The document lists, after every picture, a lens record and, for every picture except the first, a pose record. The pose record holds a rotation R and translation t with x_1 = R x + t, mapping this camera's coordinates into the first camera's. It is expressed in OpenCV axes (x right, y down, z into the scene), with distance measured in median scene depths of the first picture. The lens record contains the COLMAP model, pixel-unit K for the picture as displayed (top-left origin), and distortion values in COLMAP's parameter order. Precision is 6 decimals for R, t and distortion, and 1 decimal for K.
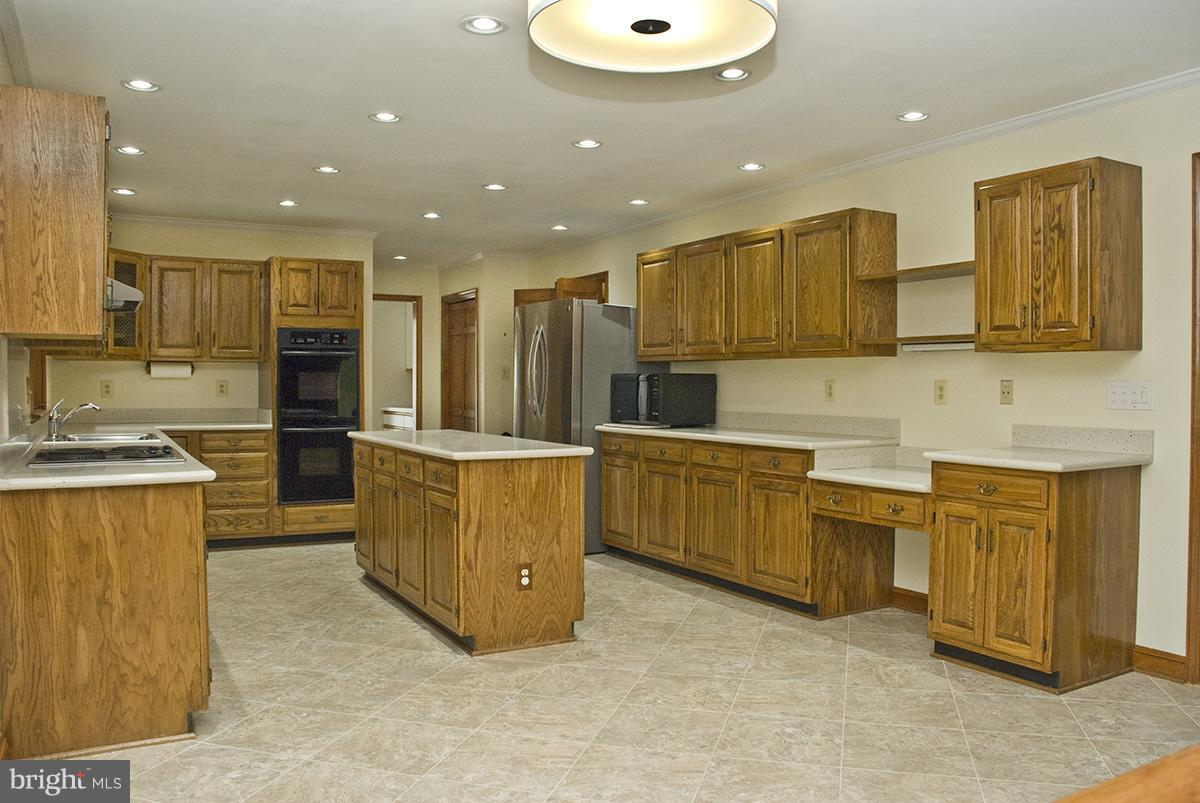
lens RADIAL K [[916.7, 0, 605.4], [0, 916.7, 404.5], [0, 0, 1]] dist [-0.152504, 0.079584]
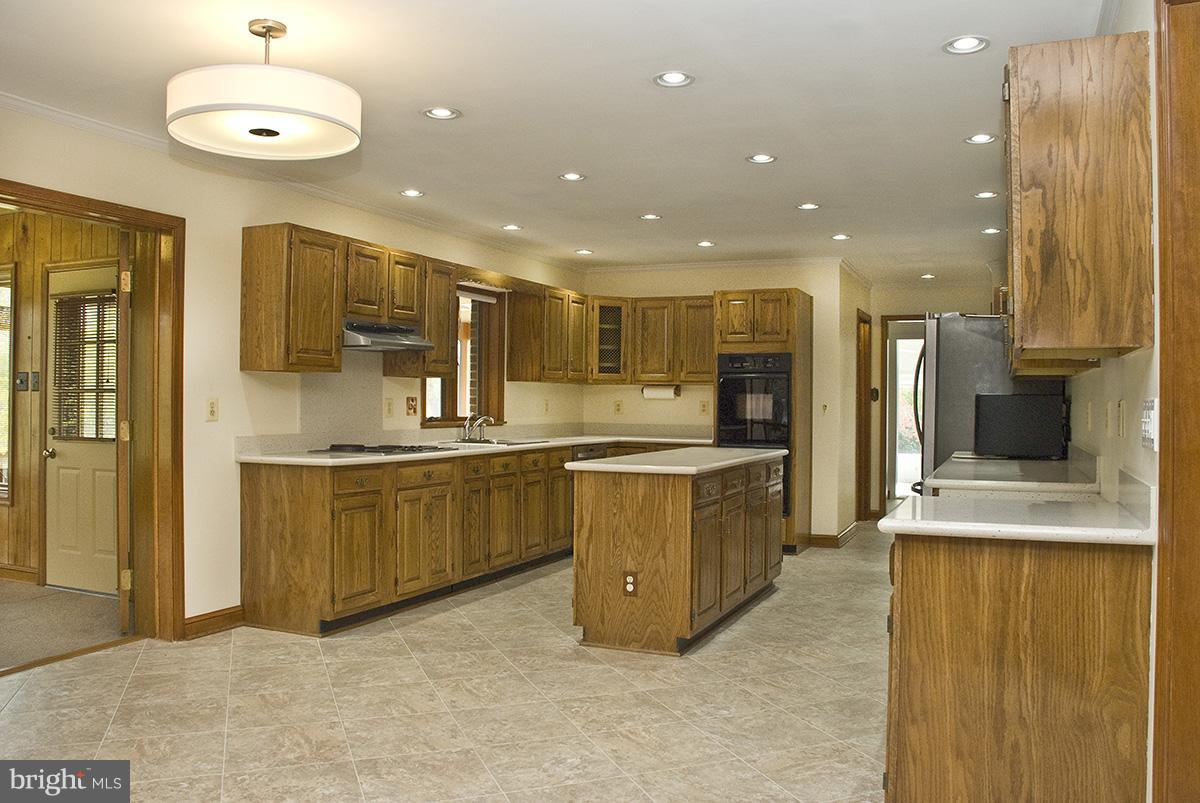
lens RADIAL K [[916.7, 0, 605.4], [0, 916.7, 404.5], [0, 0, 1]] dist [-0.152504, 0.079584]
pose [[0.606751, 0.004675, -0.794878, 0.751446], [-0.025472, 0.999583, -0.013564, -0.005864], [0.794484, 0.028478, 0.606617, 0.325481]]
